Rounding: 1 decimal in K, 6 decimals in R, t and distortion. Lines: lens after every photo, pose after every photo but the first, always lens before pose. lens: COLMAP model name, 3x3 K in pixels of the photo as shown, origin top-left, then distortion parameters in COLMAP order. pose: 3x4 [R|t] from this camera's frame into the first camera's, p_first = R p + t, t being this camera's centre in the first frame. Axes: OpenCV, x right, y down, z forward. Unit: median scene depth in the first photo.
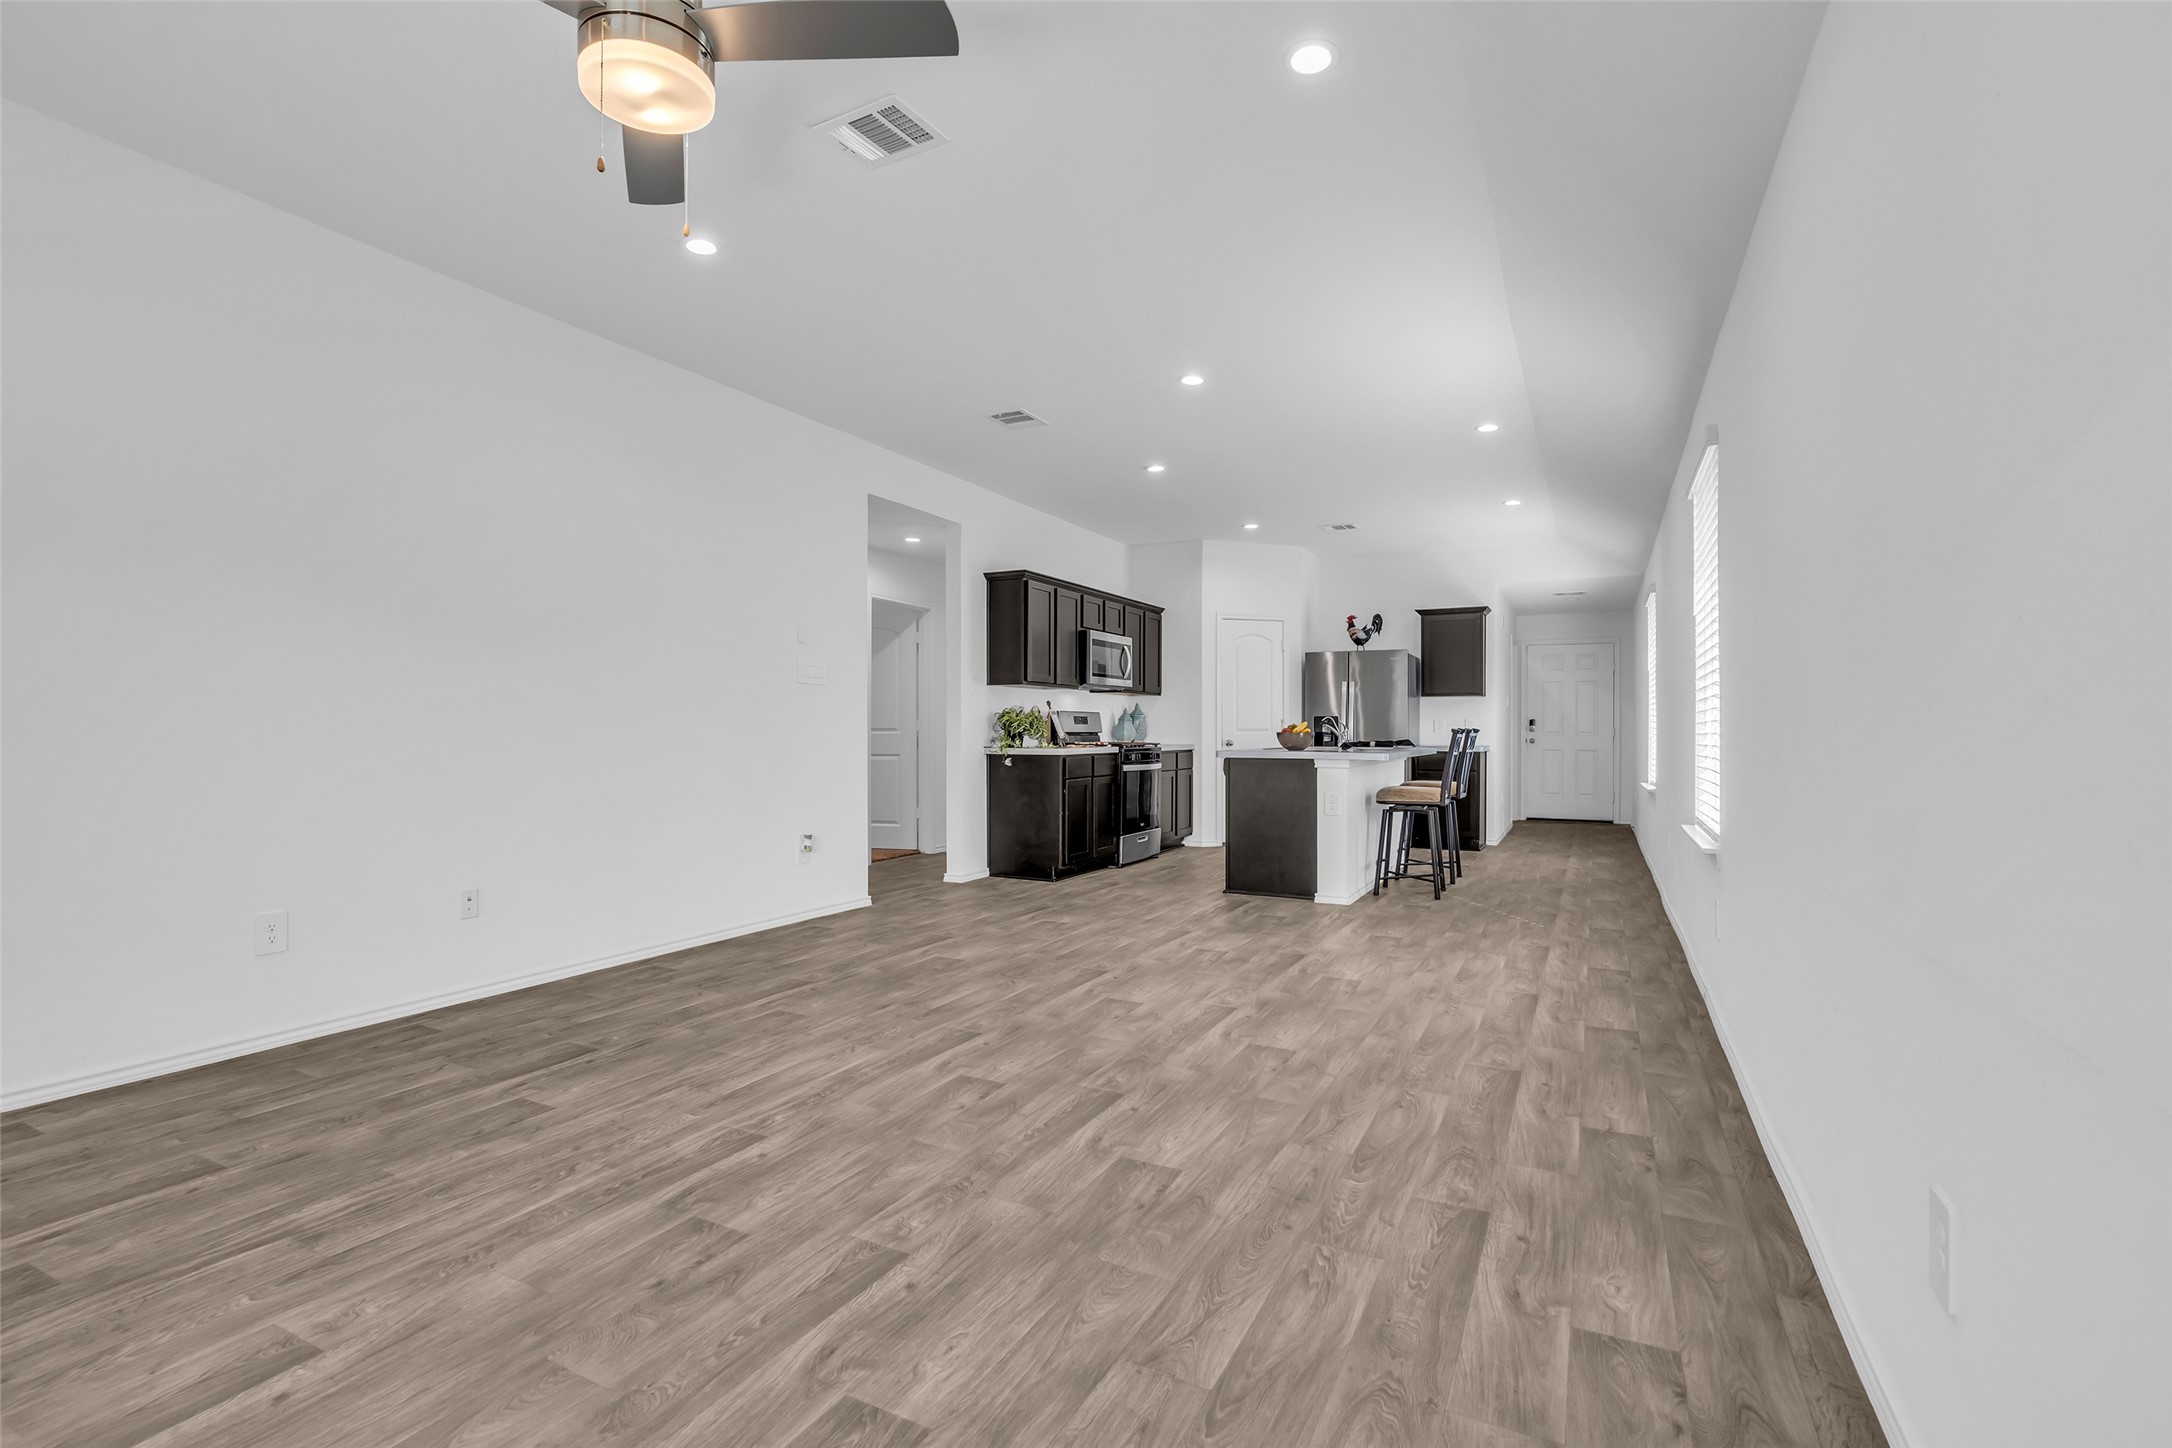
lens RADIAL K [[1001.9, 0, 1096.1], [0, 1001.9, 735.3], [0, 0, 1]] dist [-0.018778, 0.003695]
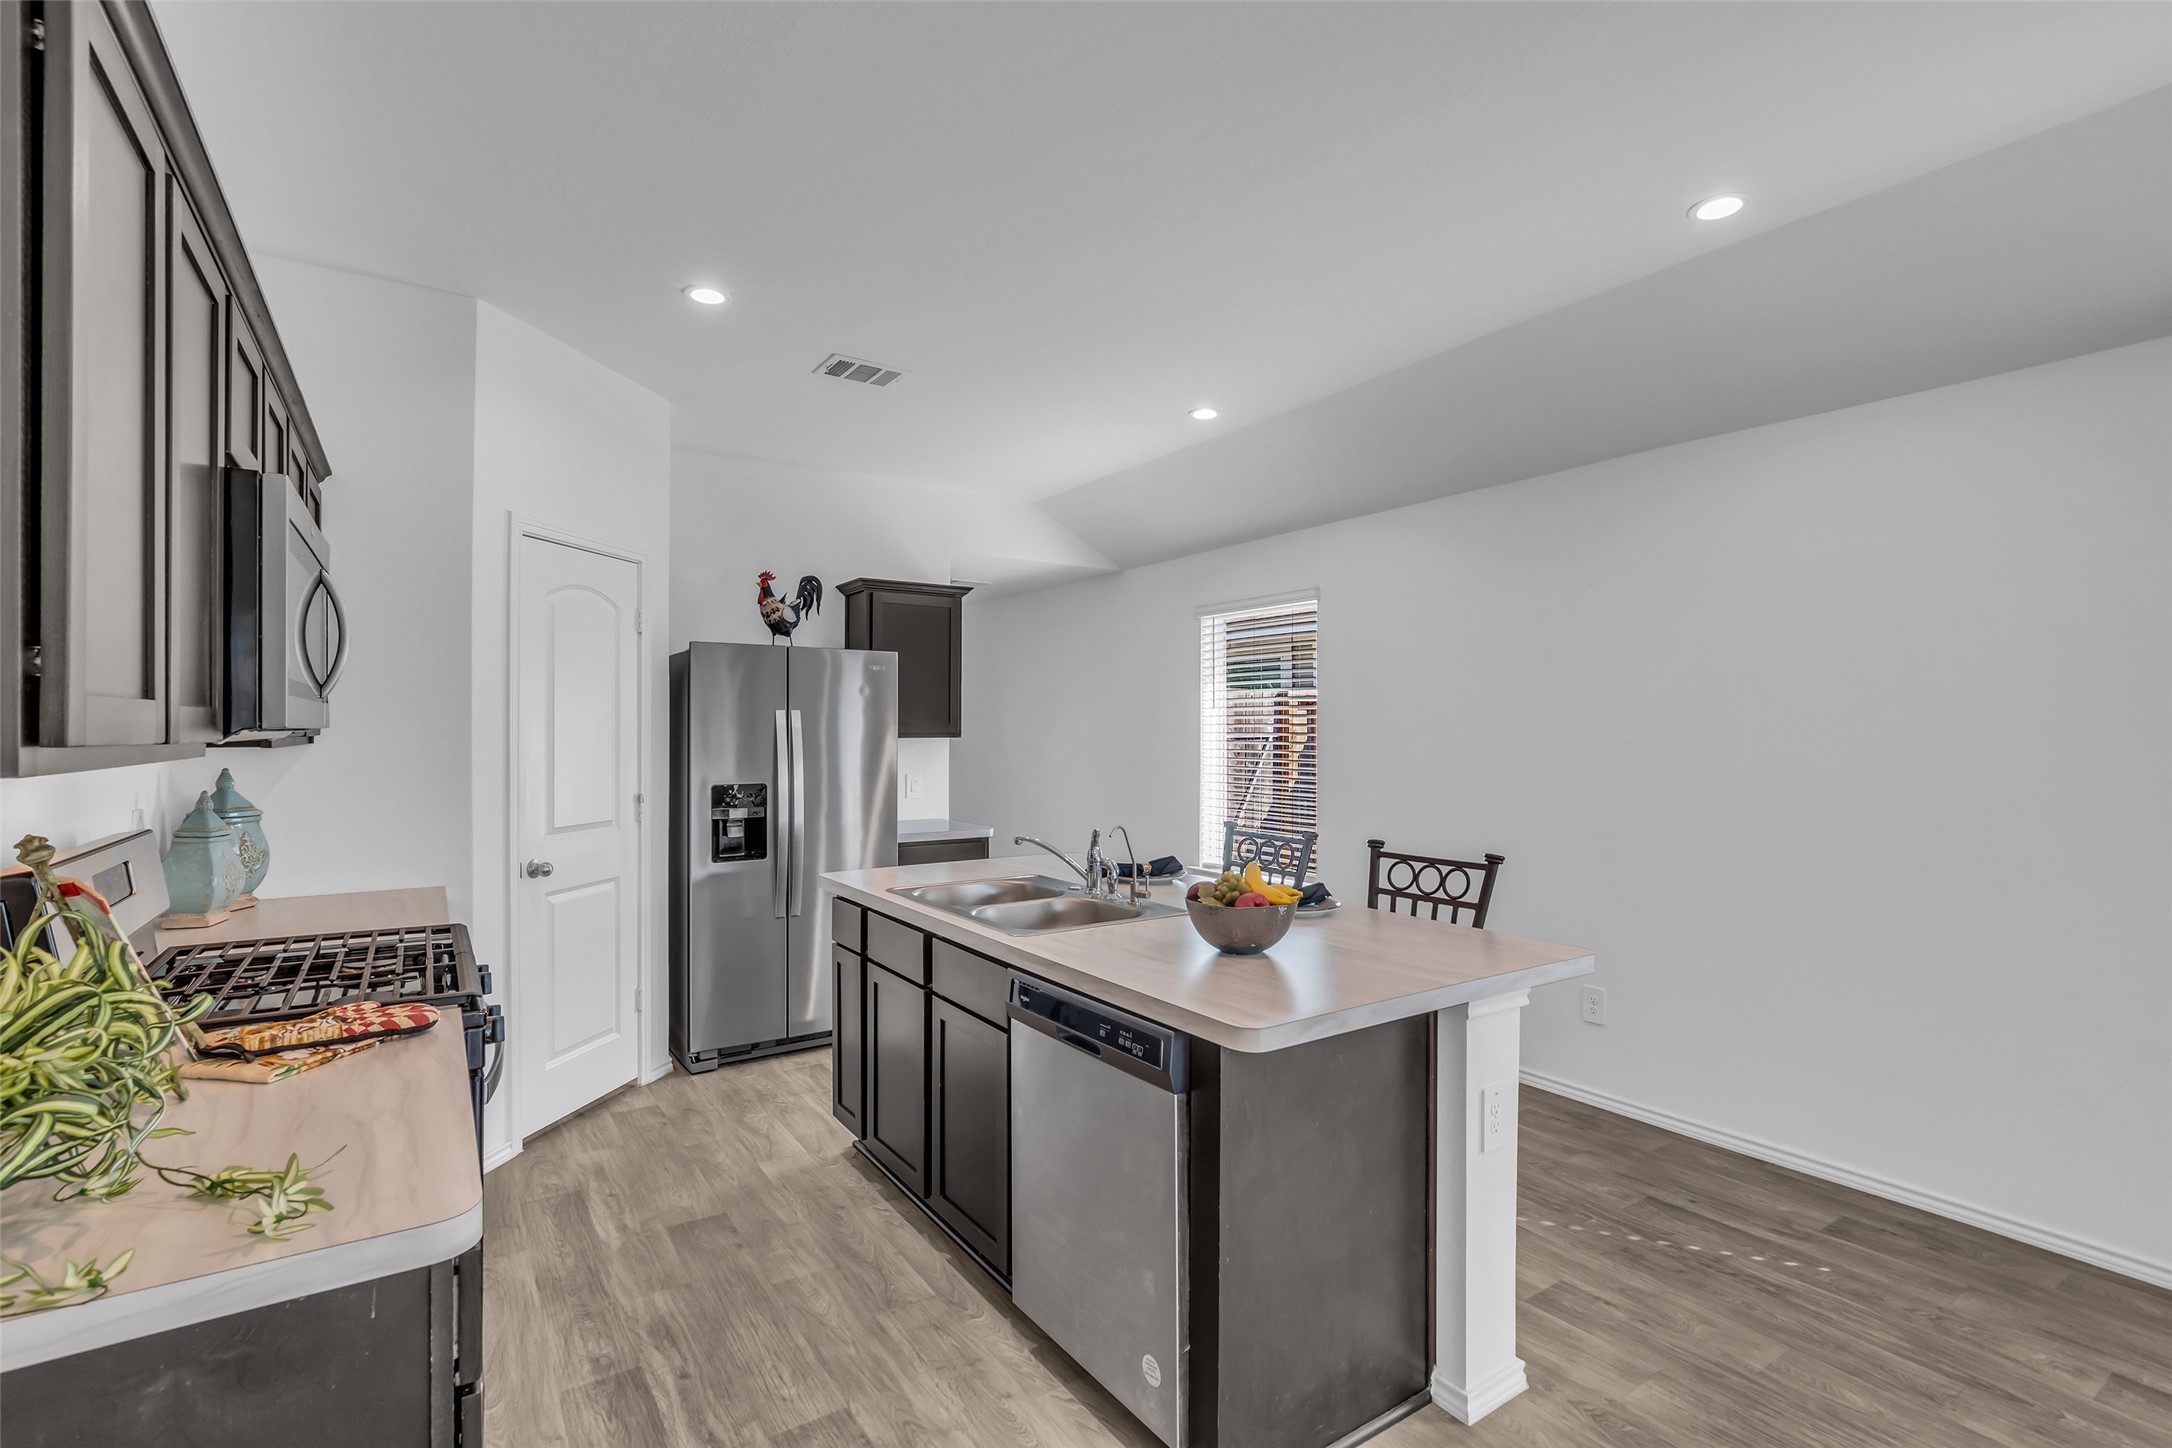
lens RADIAL K [[1001.9, 0, 1095.7], [0, 1001.9, 720.7], [0, 0, 1]] dist [-0.018778, 0.003695]
pose [[0.483999, 0.007479, 0.875037, -0.290751], [0.005831, 0.999914, -0.011772, -0.135587], [-0.875049, 0.010800, 0.483913, 2.056795]]
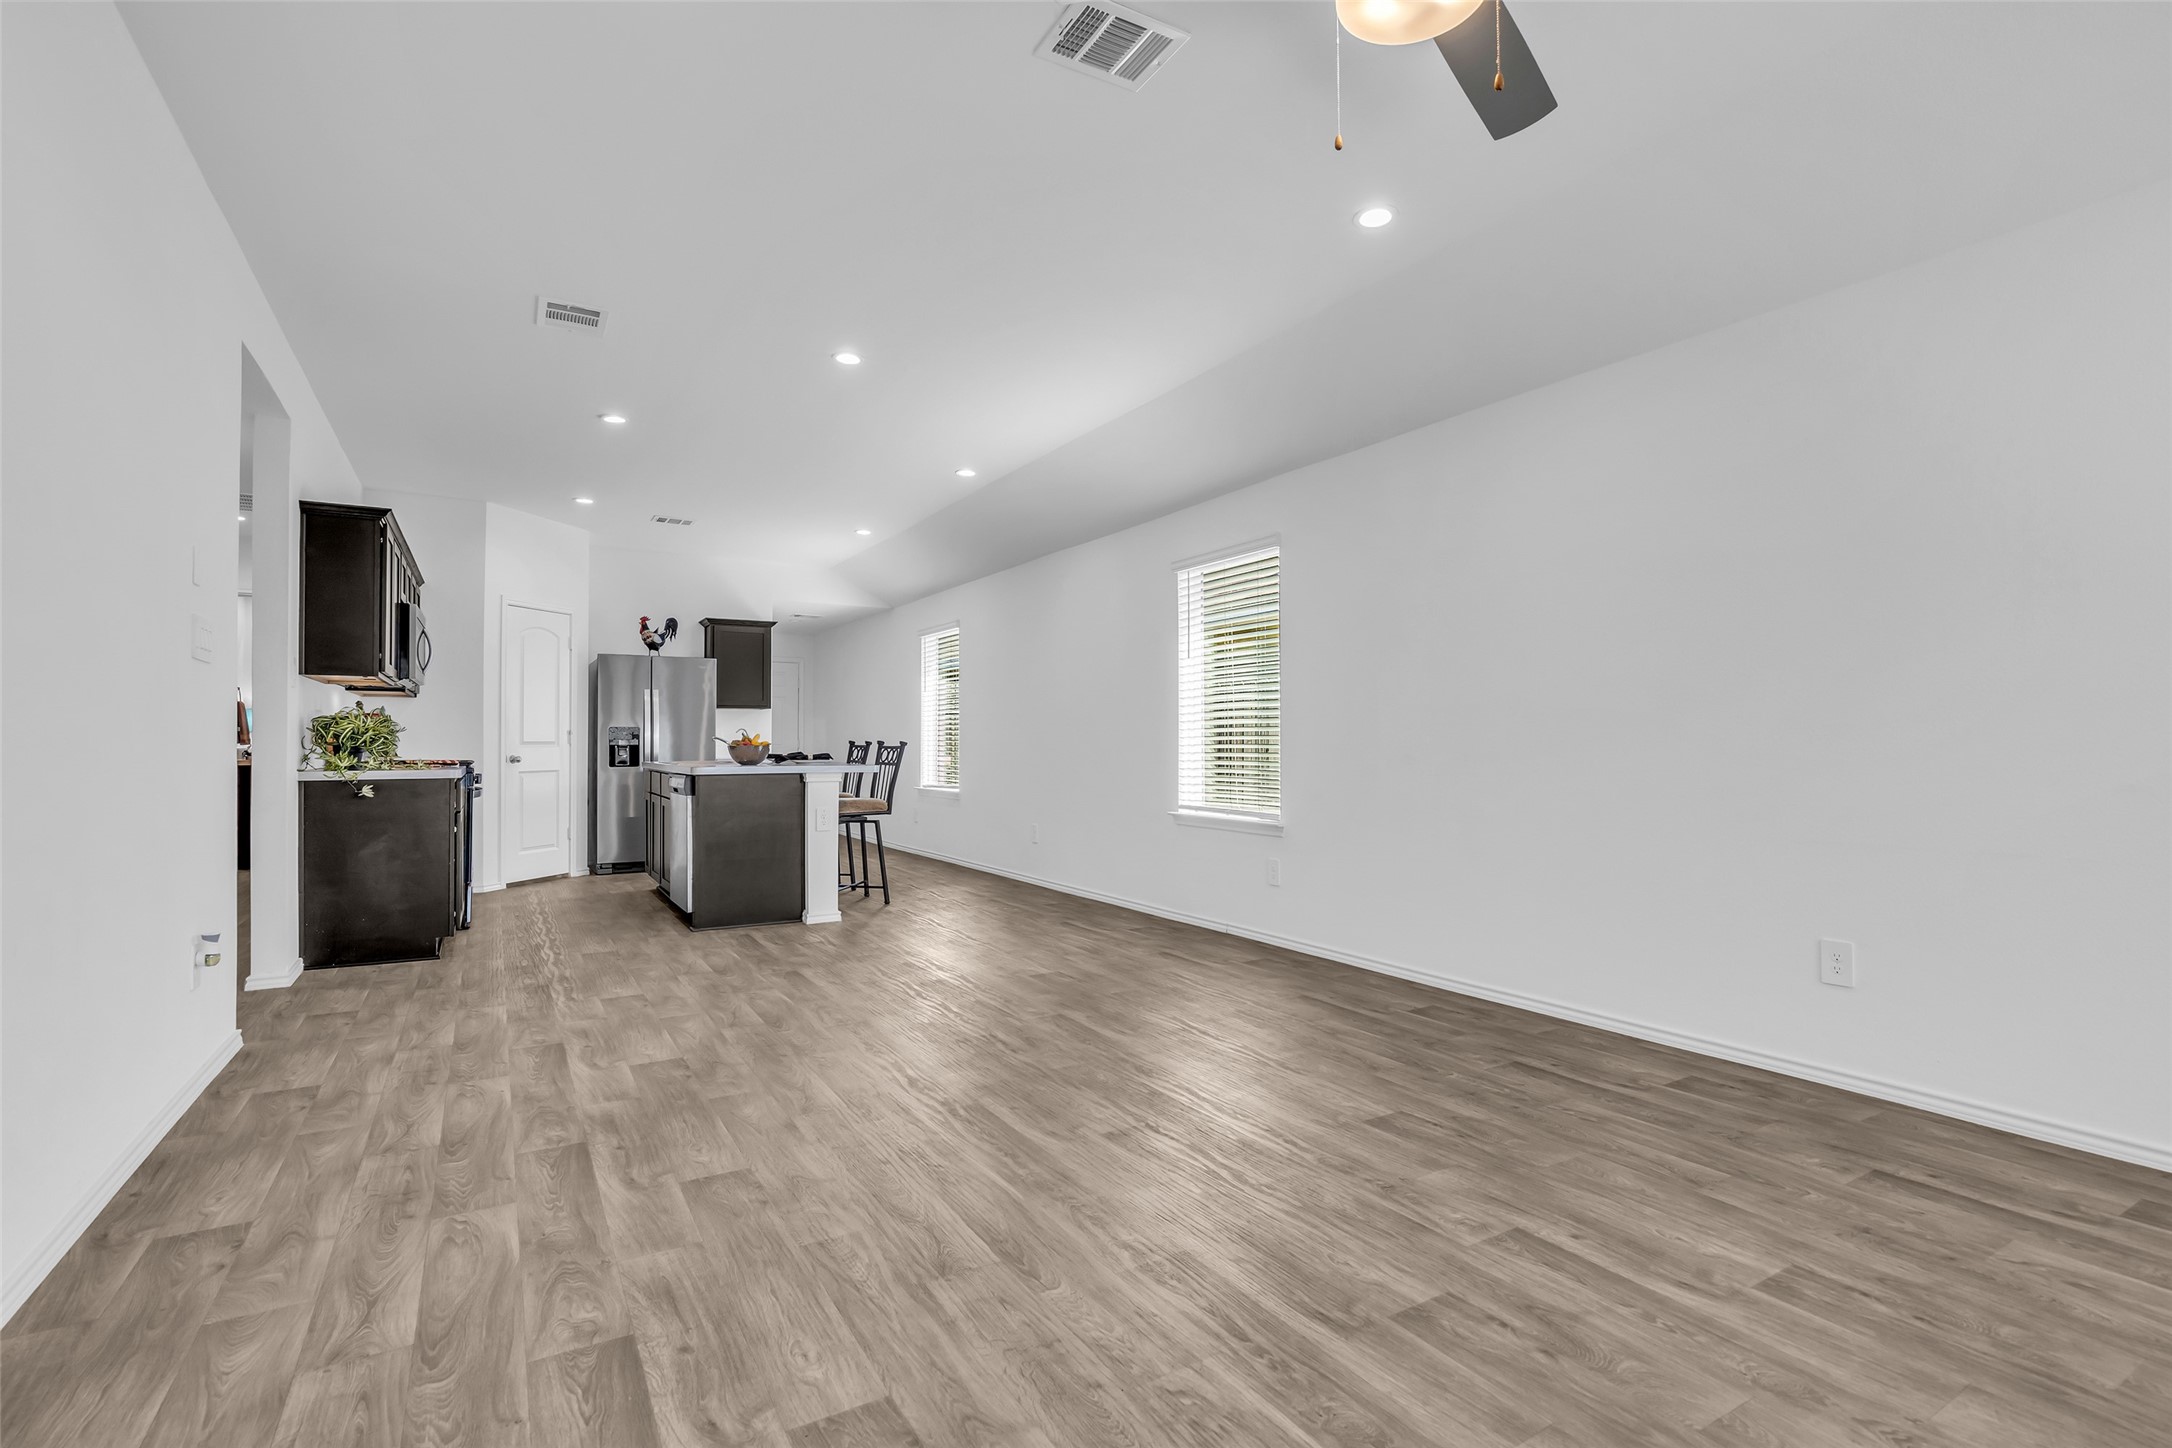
lens RADIAL K [[1001.9, 0, 1095.1], [0, 1001.9, 722.2], [0, 0, 1]] dist [-0.018778, 0.003695]
pose [[0.527845, 0.015106, 0.849206, -0.966800], [0.007842, 0.999713, -0.022658, -0.001477], [-0.849304, 0.018620, 0.527575, 0.583511]]
